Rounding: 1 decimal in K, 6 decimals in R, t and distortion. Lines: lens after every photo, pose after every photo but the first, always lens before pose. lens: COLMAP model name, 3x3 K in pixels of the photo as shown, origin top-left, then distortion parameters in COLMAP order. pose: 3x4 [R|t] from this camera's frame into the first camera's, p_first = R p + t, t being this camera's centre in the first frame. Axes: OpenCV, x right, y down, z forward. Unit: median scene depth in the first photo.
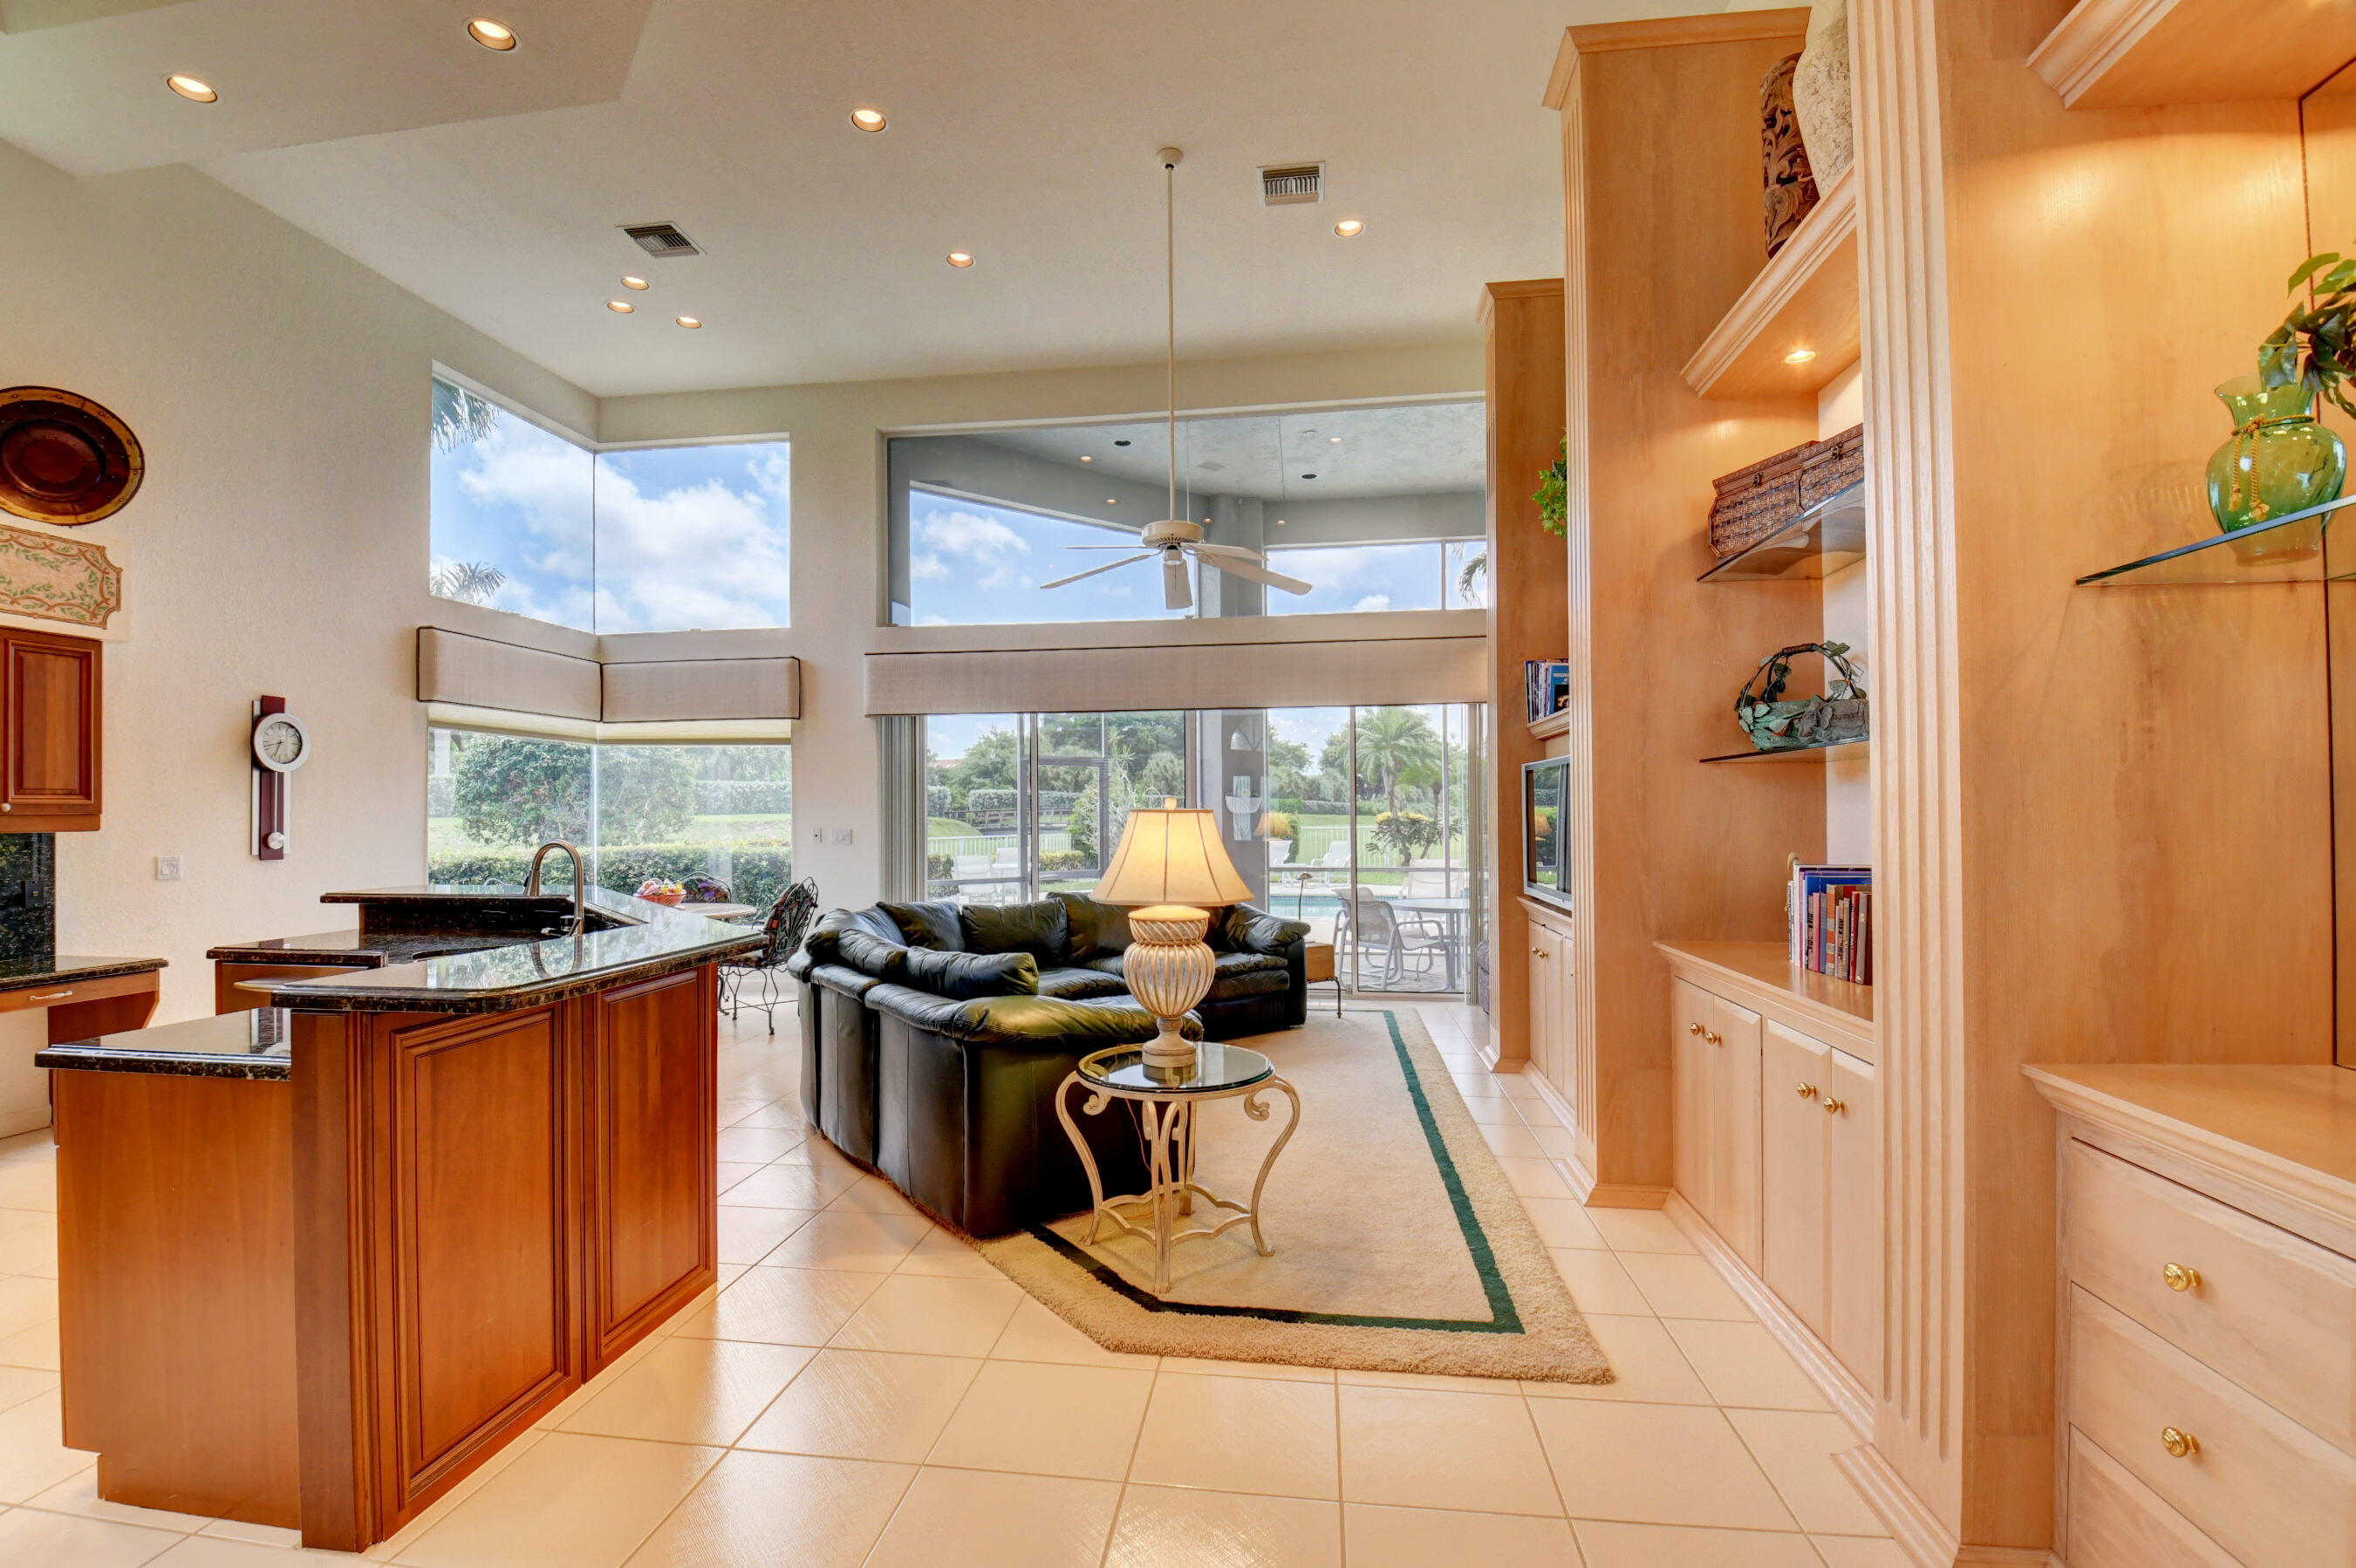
lens RADIAL K [[1033.6, 0, 1171.3], [0, 1033.6, 800.7], [0, 0, 1]] dist [0.014433, -0.025722]
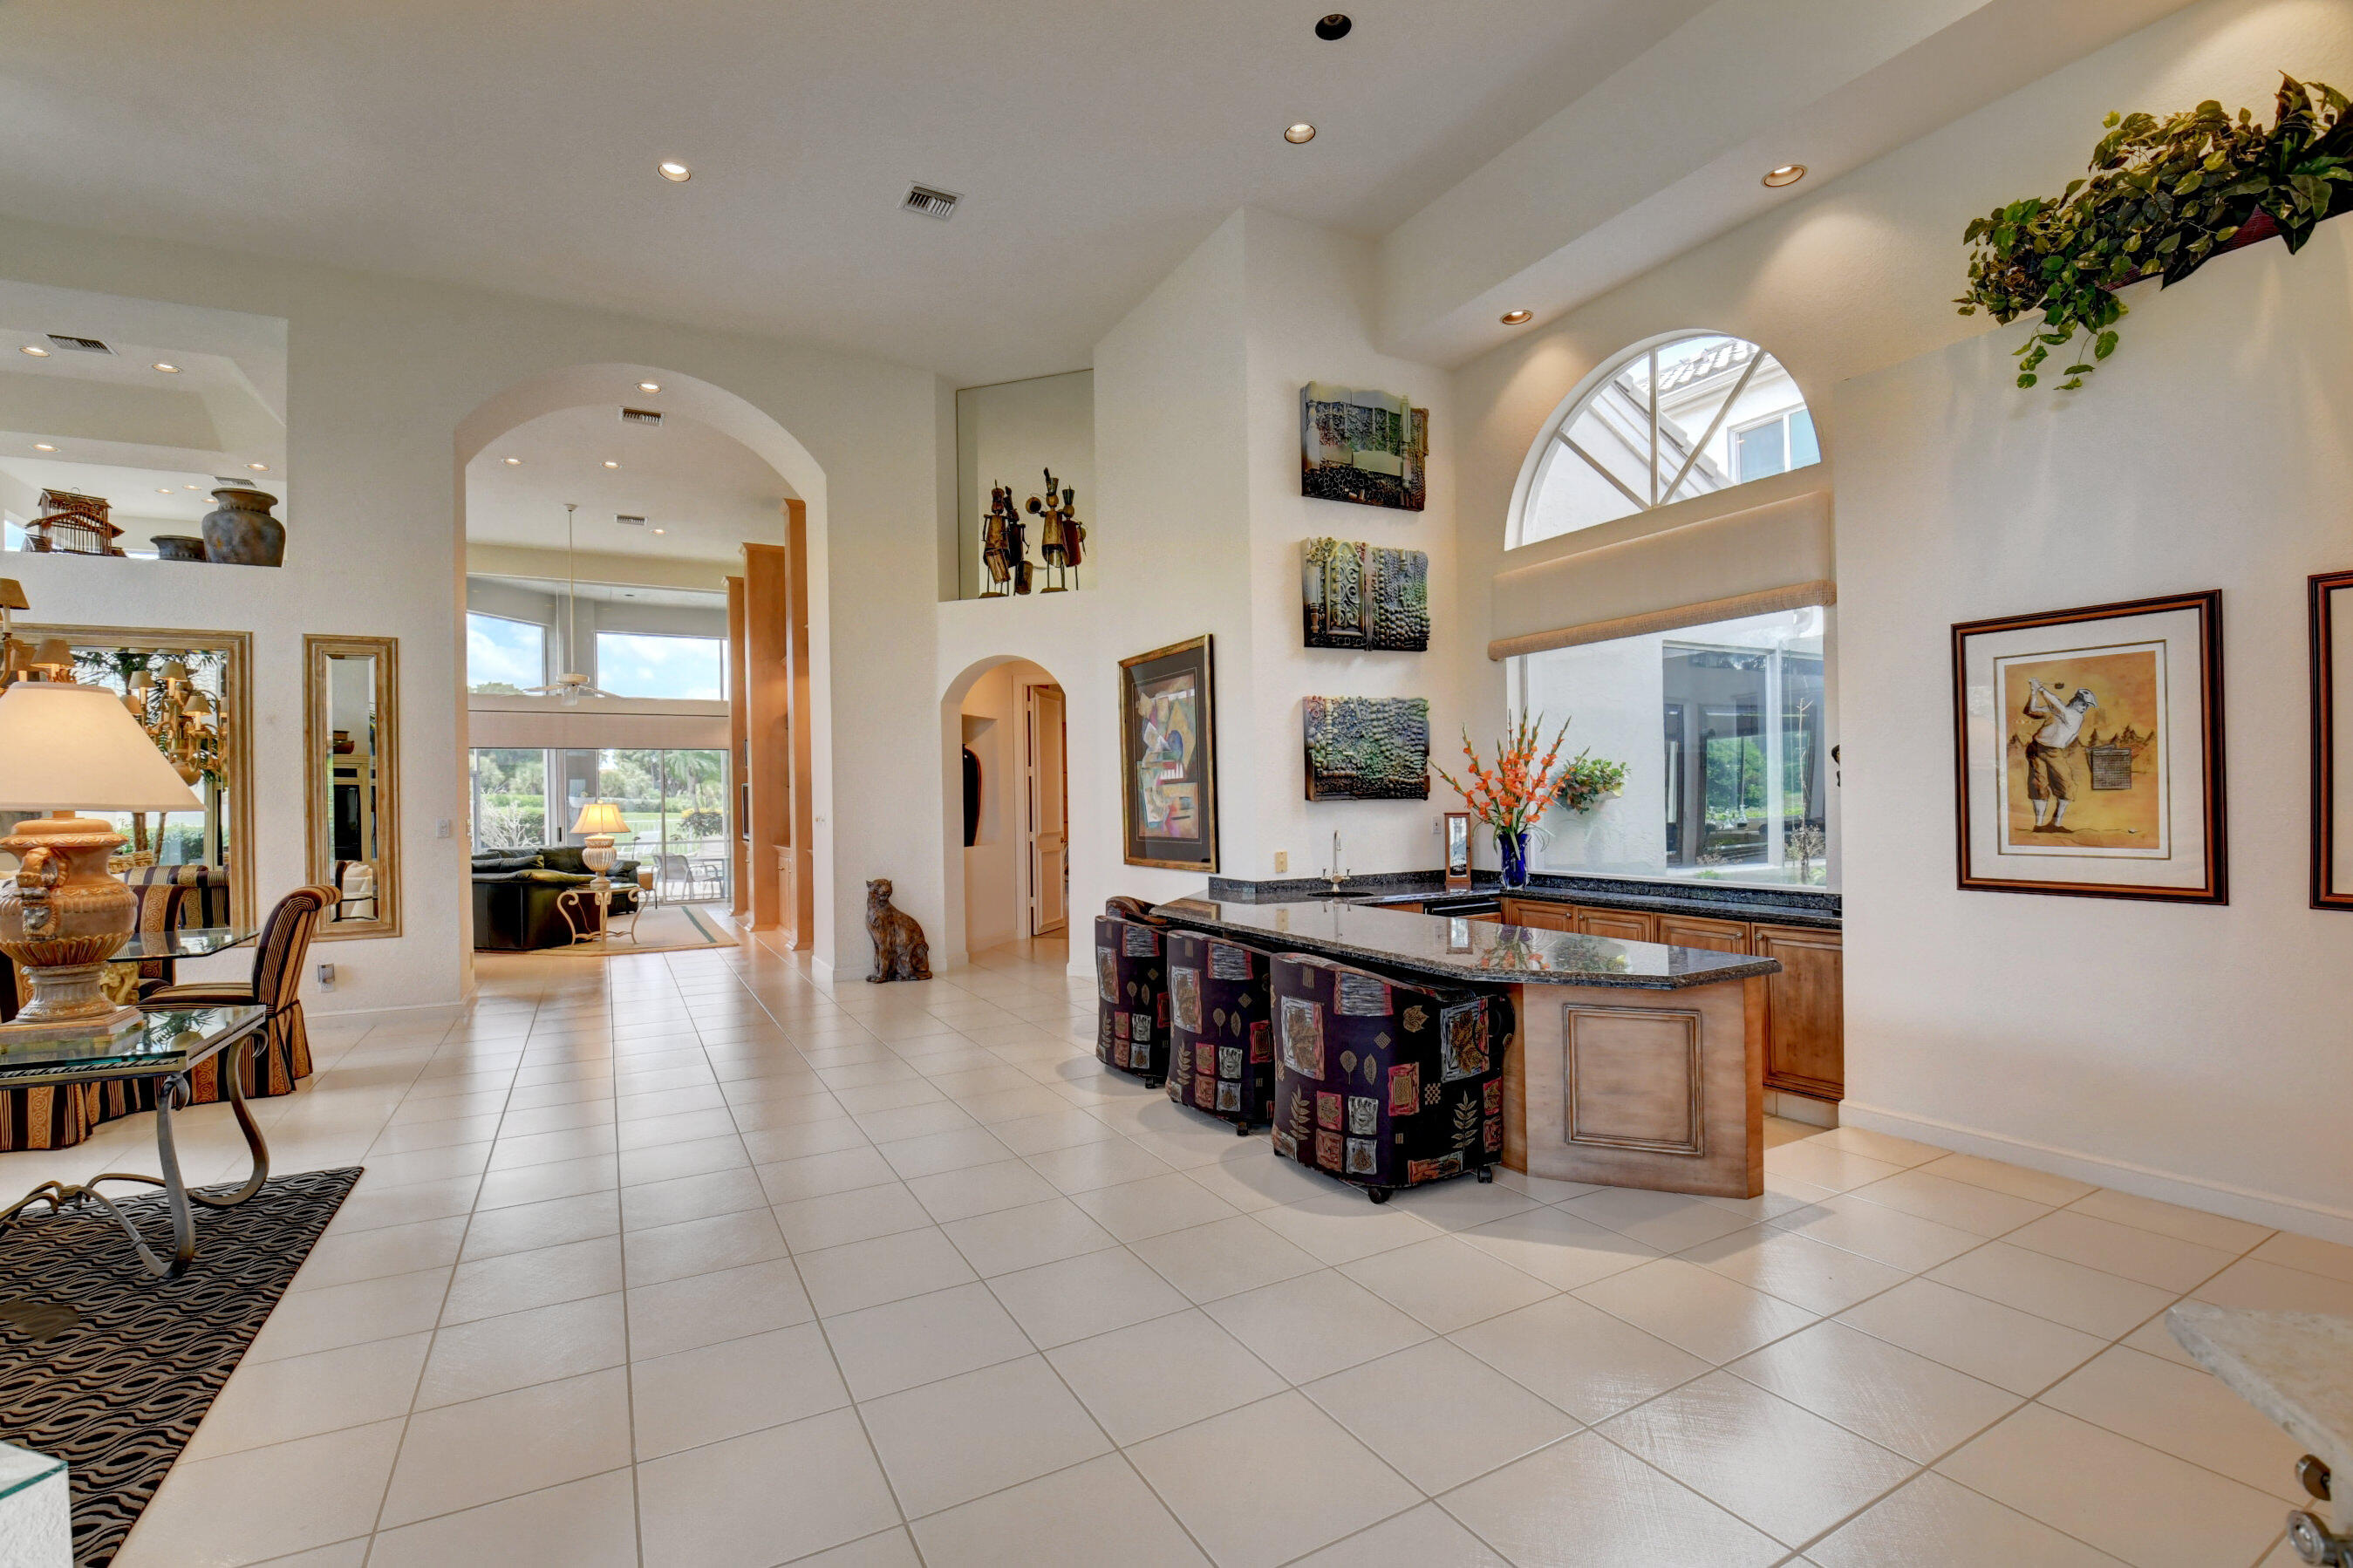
lens RADIAL K [[1032.4, 0, 1169.8], [0, 1032.4, 800.7], [0, 0, 1]] dist [0.014433, -0.025722]
pose [[0.803571, -0.007082, 0.595167, -0.277240], [0.004696, 0.999974, 0.005559, -0.005357], [-0.595191, -0.001673, 0.803583, -1.435984]]
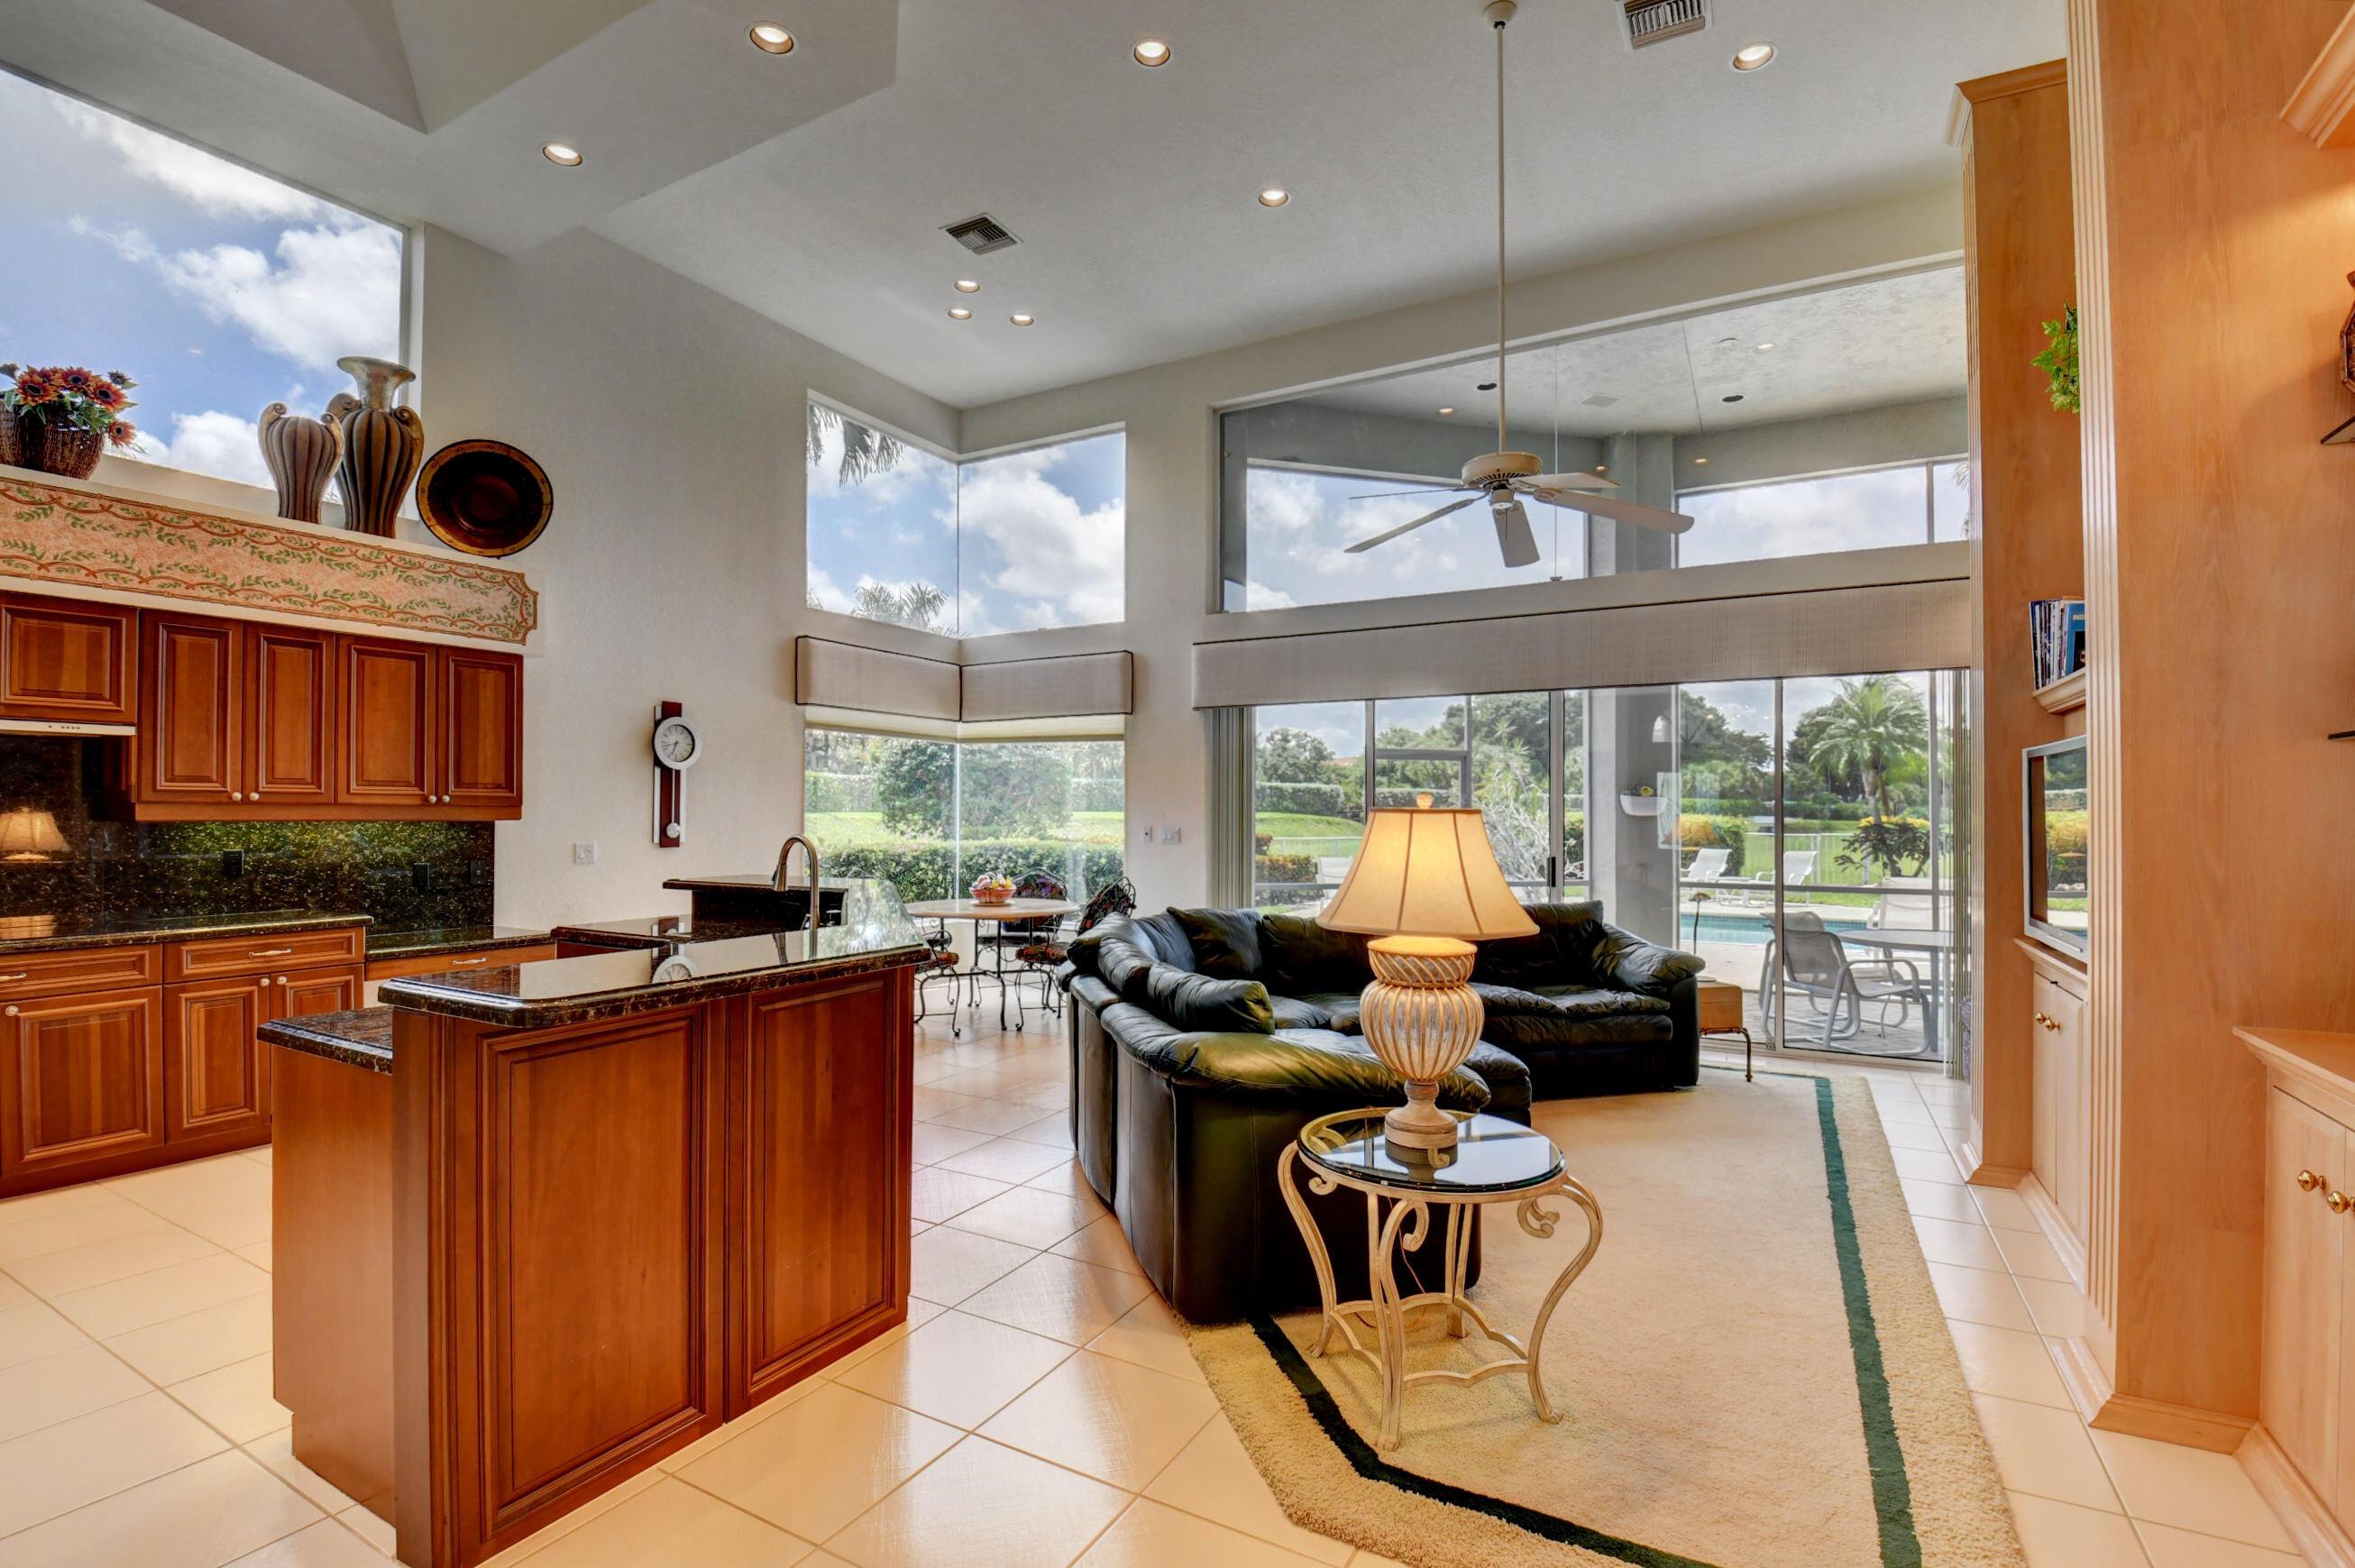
lens RADIAL K [[1076.5, 0, 1166.3], [0, 1076.5, 800.8], [0, 0, 1]] dist [-0.001245, -0.015556]
pose [[0.928691, 0.005839, -0.370808, 0.065988], [-0.005527, 0.999983, 0.001905, 0.001323], [0.370813, 0.000281, 0.928708, 0.109786]]
